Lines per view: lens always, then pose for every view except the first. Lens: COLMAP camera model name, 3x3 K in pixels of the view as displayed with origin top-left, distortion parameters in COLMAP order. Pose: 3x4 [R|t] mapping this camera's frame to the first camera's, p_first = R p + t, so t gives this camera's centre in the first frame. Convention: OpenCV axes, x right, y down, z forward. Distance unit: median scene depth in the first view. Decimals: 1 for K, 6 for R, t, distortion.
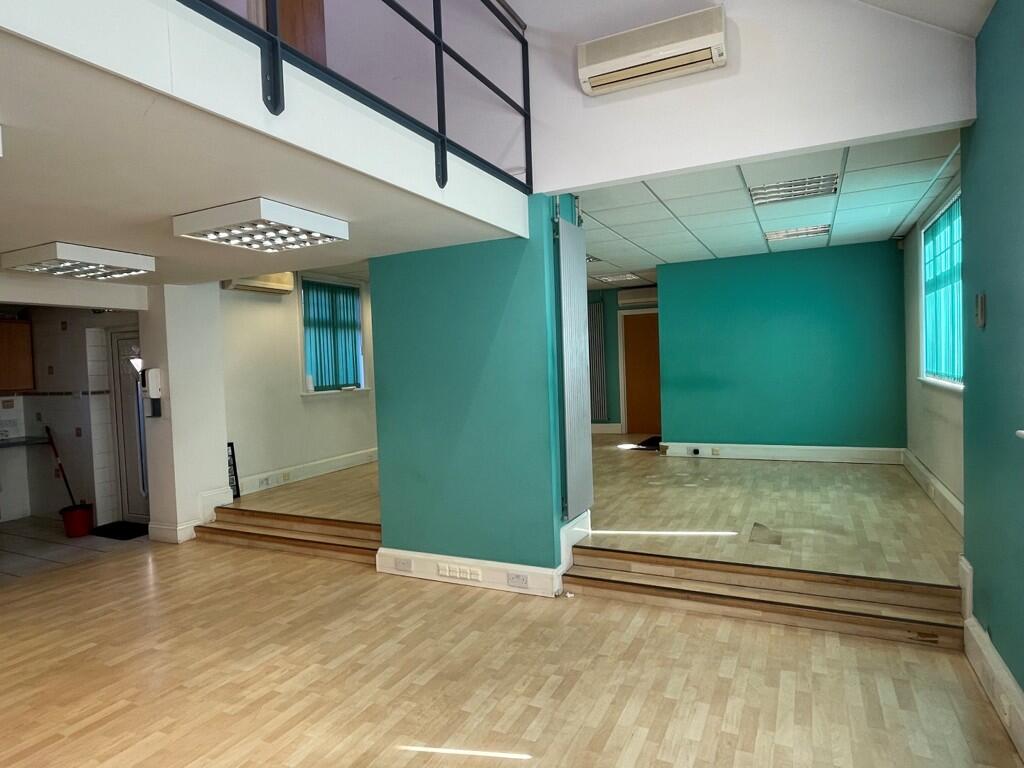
lens RADIAL K [[604.7, 0, 509.2], [0, 604.7, 387.8], [0, 0, 1]] dist [0.000466, 0.001208]
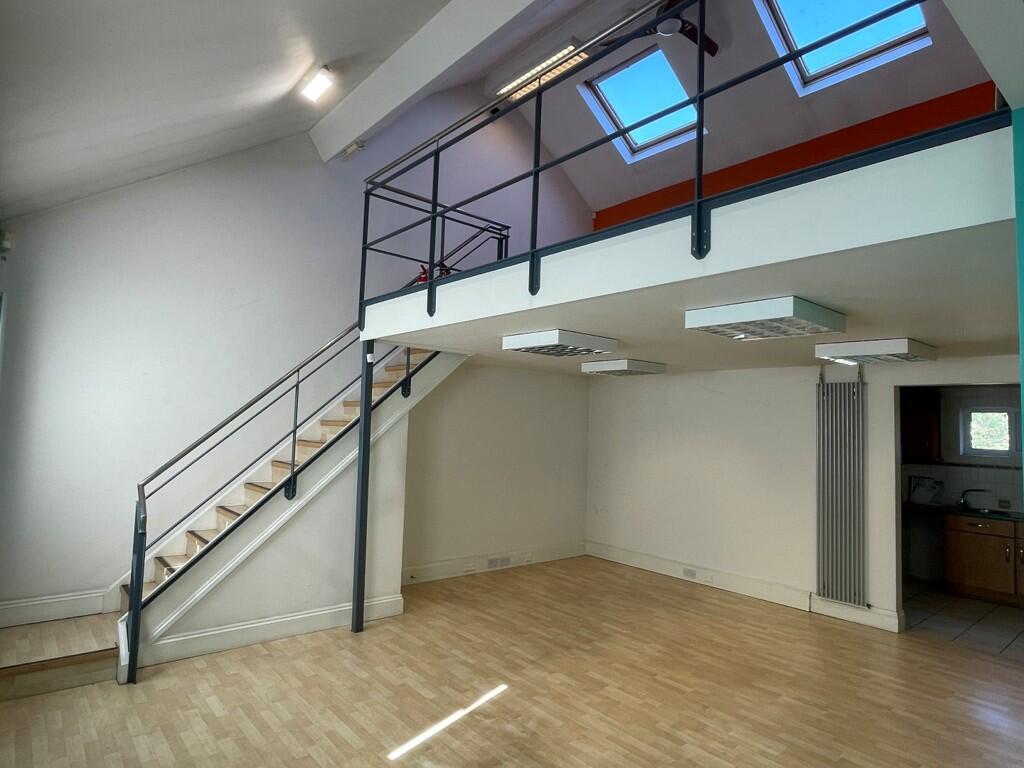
lens RADIAL K [[604.7, 0, 512.0], [0, 604.7, 357.4], [0, 0, 1]] dist [0.000466, 0.001208]
pose [[-0.373604, -0.067666, -0.925117, 0.588295], [-0.067256, 0.996687, -0.045740, -0.098355], [0.925147, 0.045131, -0.376917, 0.791262]]
